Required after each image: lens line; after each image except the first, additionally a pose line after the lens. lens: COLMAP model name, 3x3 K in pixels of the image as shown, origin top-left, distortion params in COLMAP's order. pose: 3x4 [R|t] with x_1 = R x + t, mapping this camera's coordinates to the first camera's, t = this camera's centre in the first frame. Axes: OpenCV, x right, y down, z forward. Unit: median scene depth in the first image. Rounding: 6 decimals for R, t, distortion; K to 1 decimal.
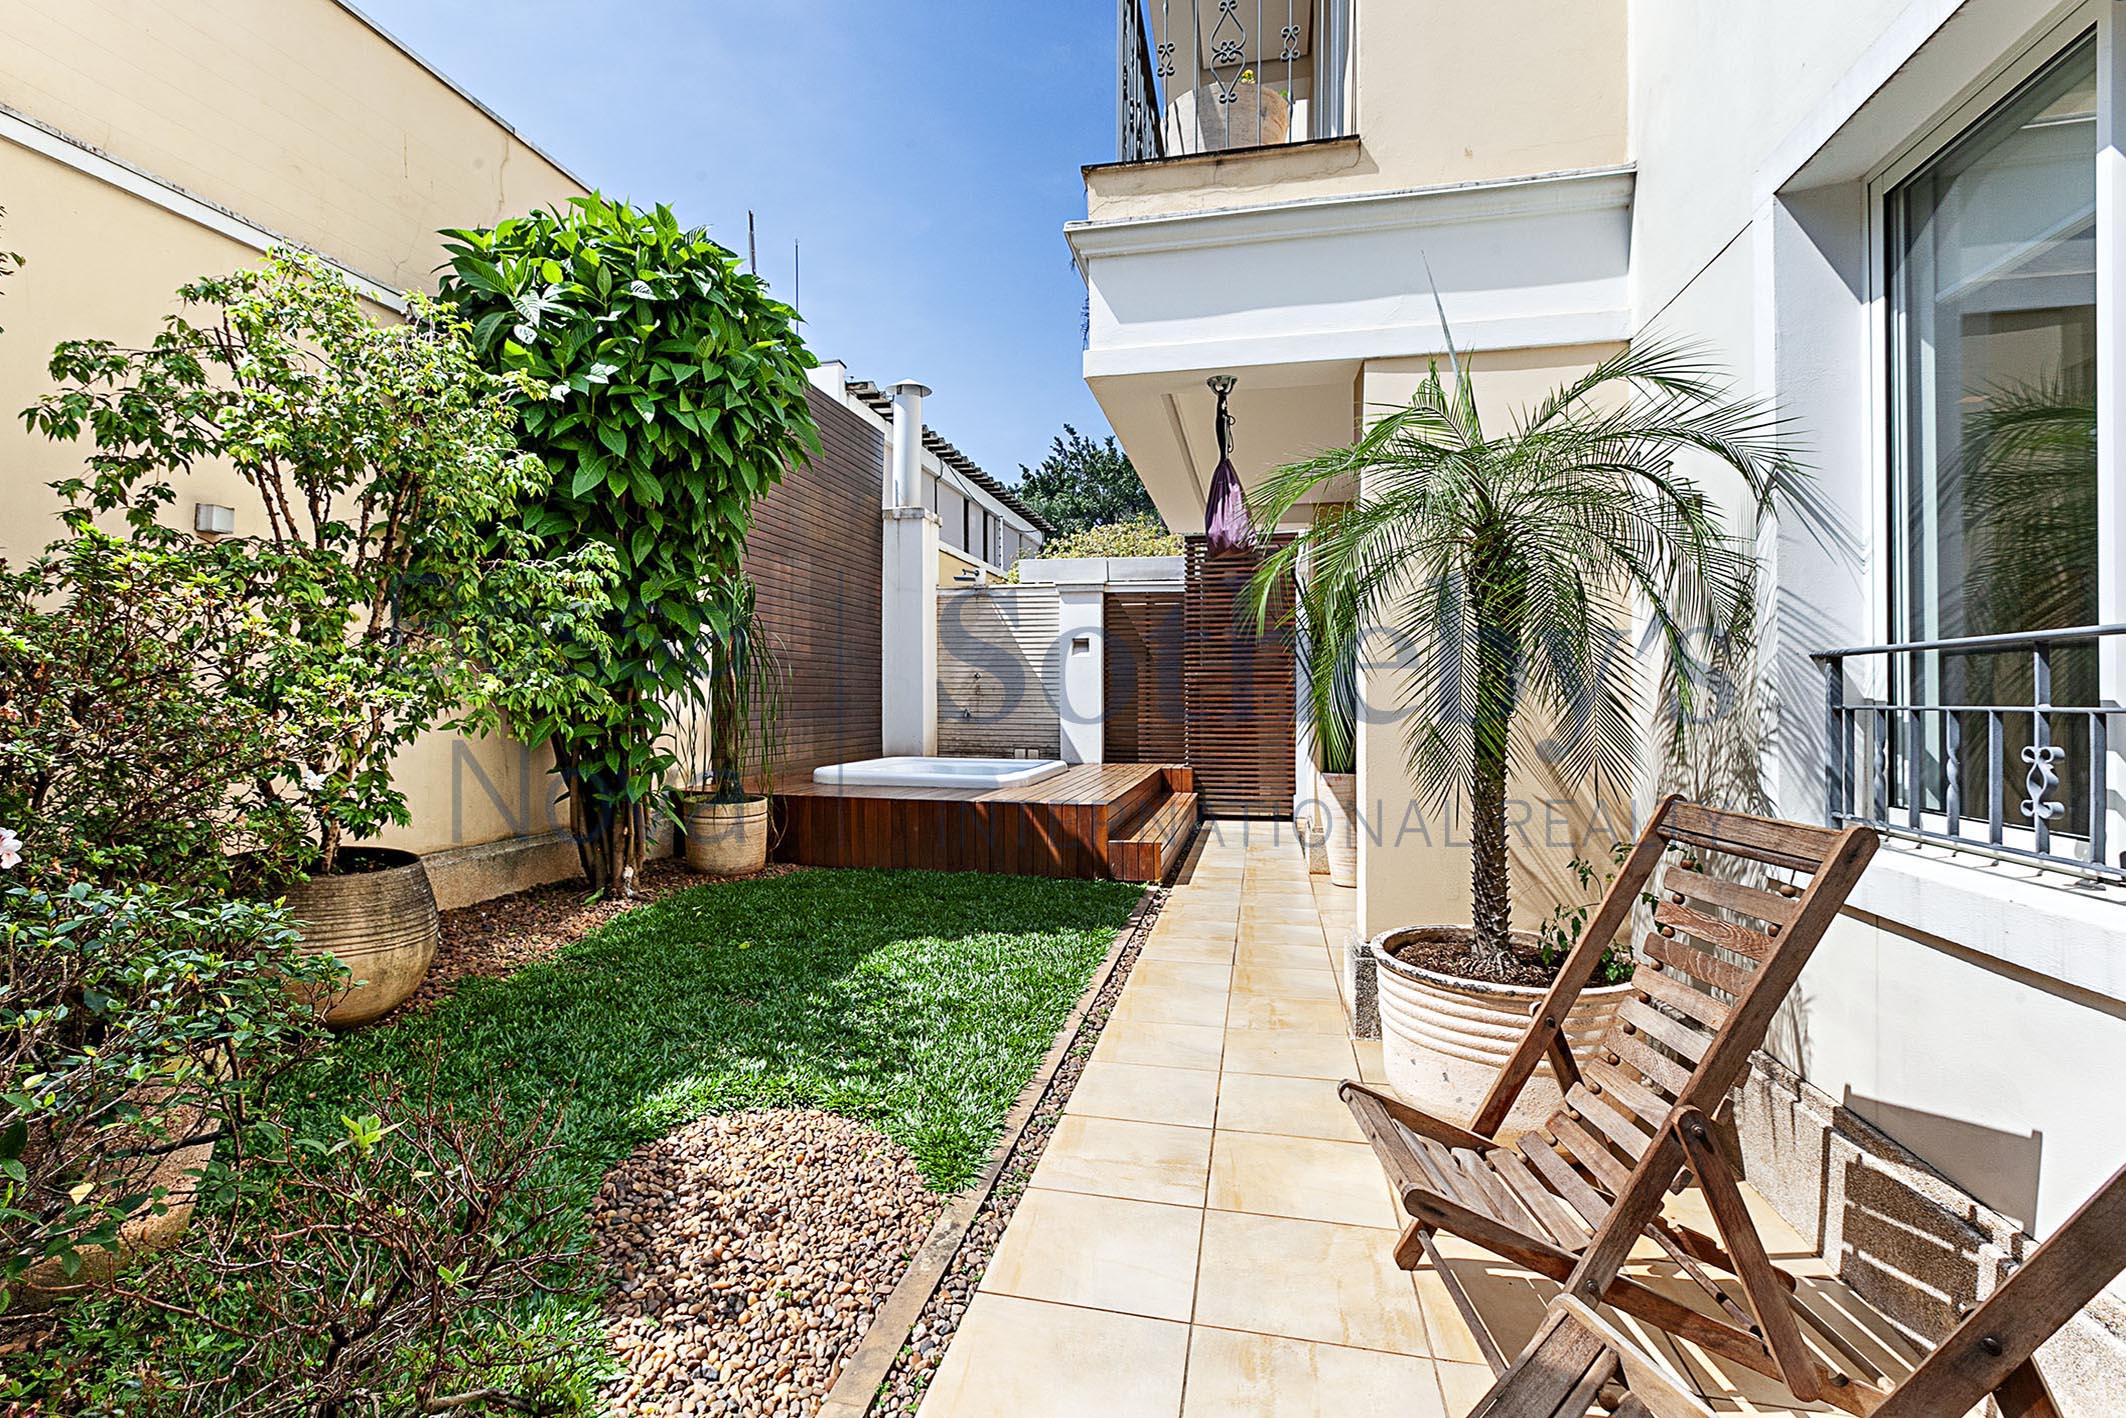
lens RADIAL K [[998.7, 0, 1053.1], [0, 998.7, 690.1], [0, 0, 1]] dist [-0.000558, -0.000060]
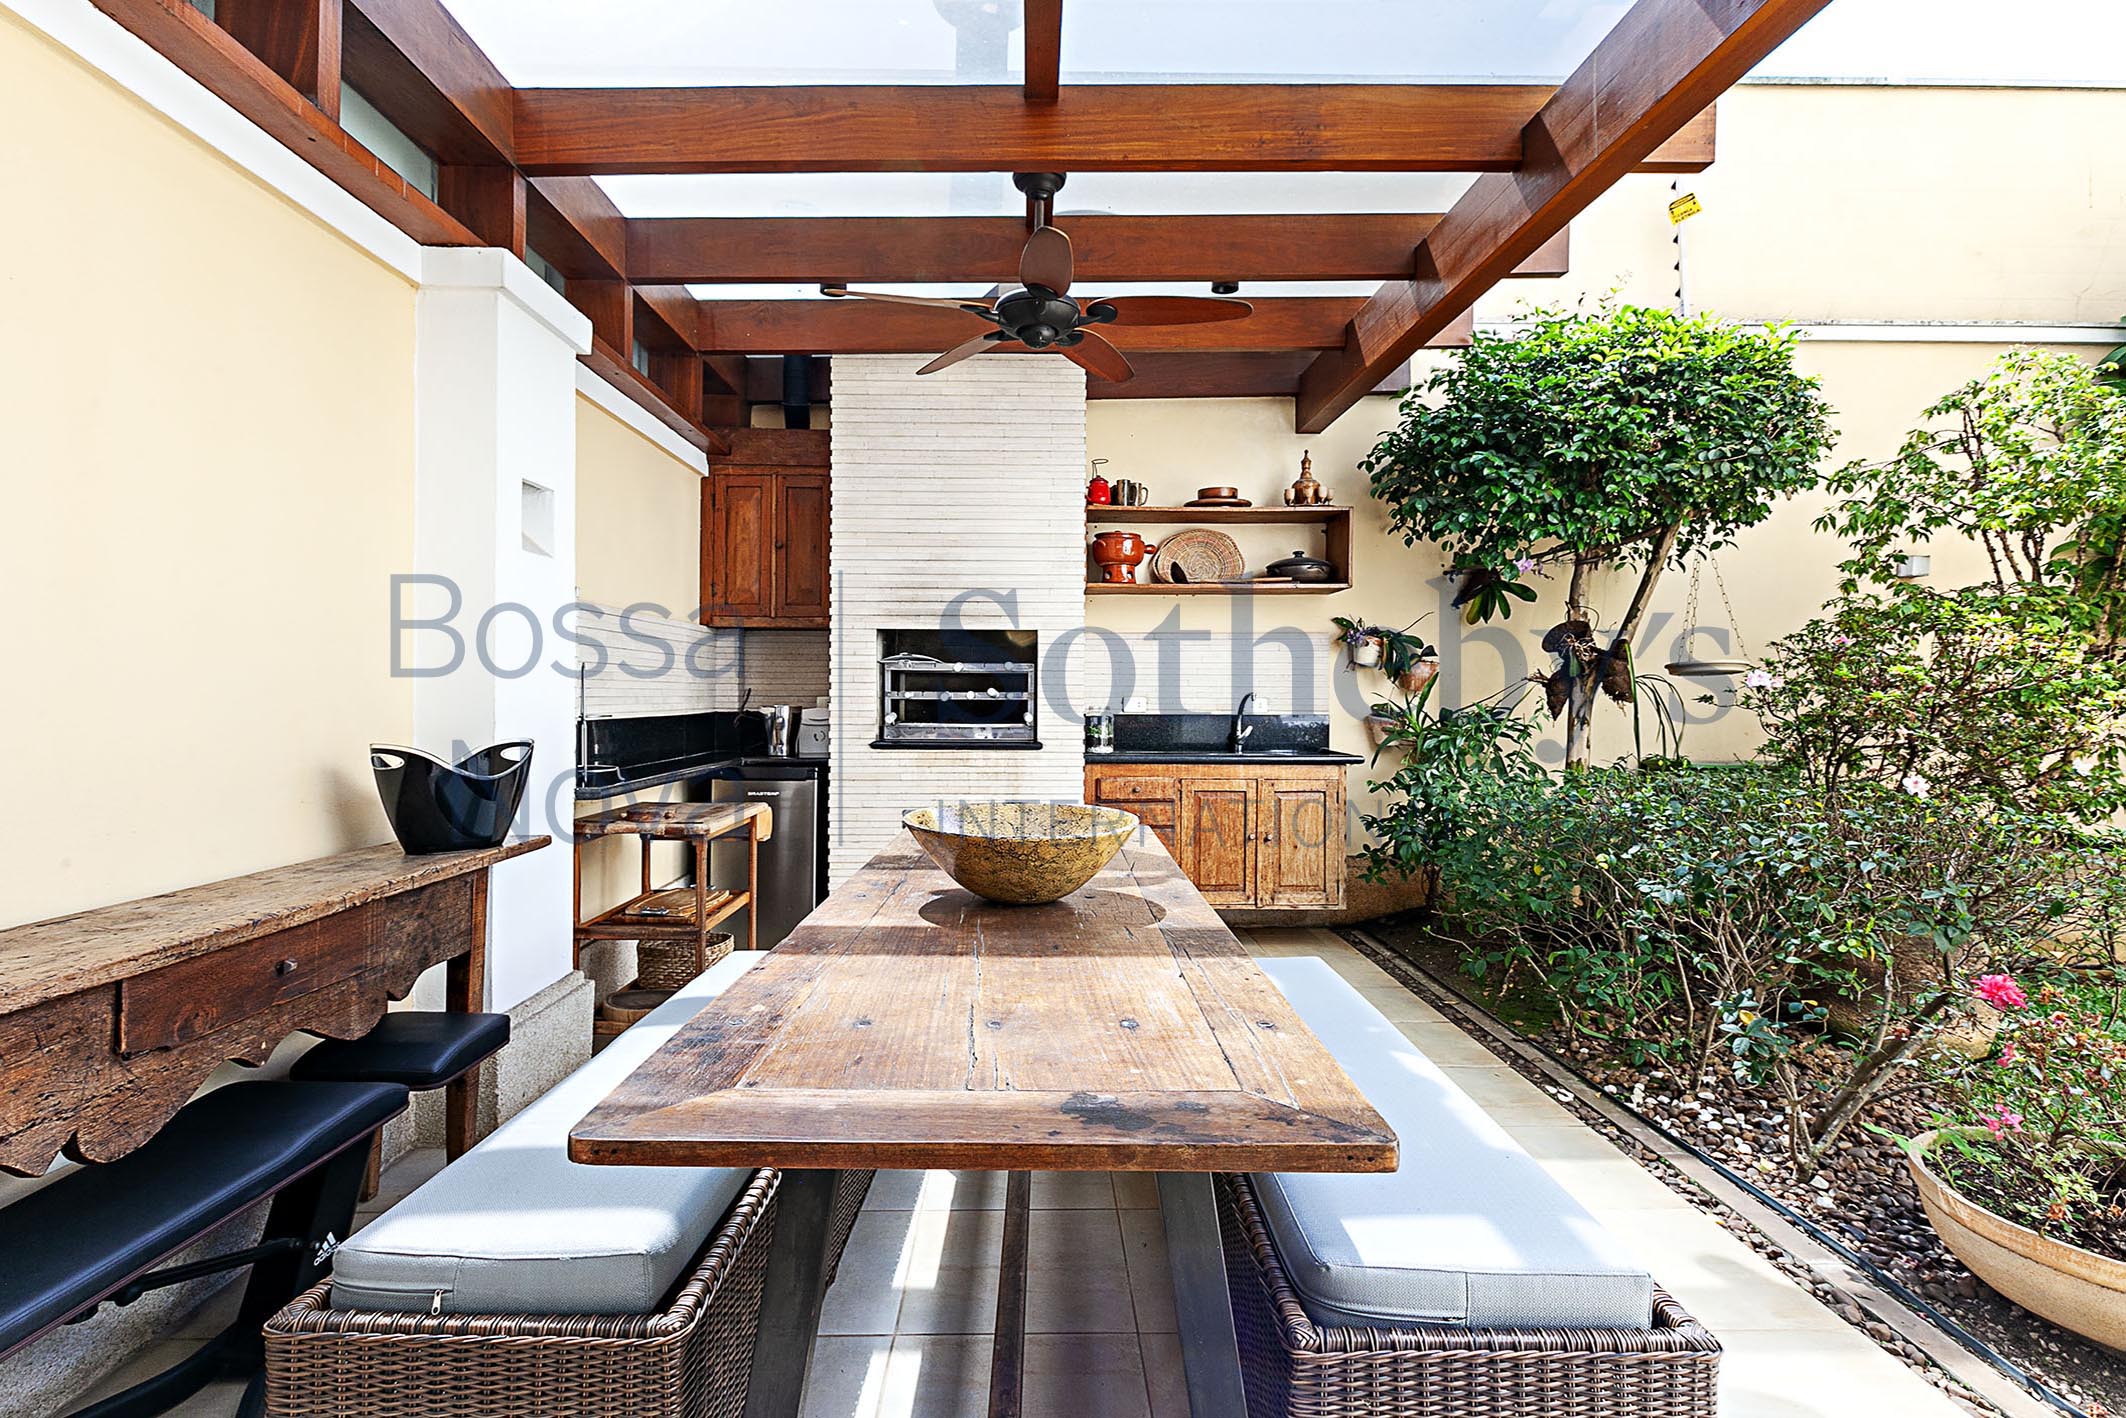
lens RADIAL K [[952.8, 0, 1063.0], [0, 952.8, 709.0], [0, 0, 1]] dist [0.004703, 0.000538]
pose [[0.236550, 0.009501, -0.971573, 0.090469], [0.003615, 0.999937, 0.010658, -0.002832], [0.971613, -0.006033, 0.236501, -0.310614]]
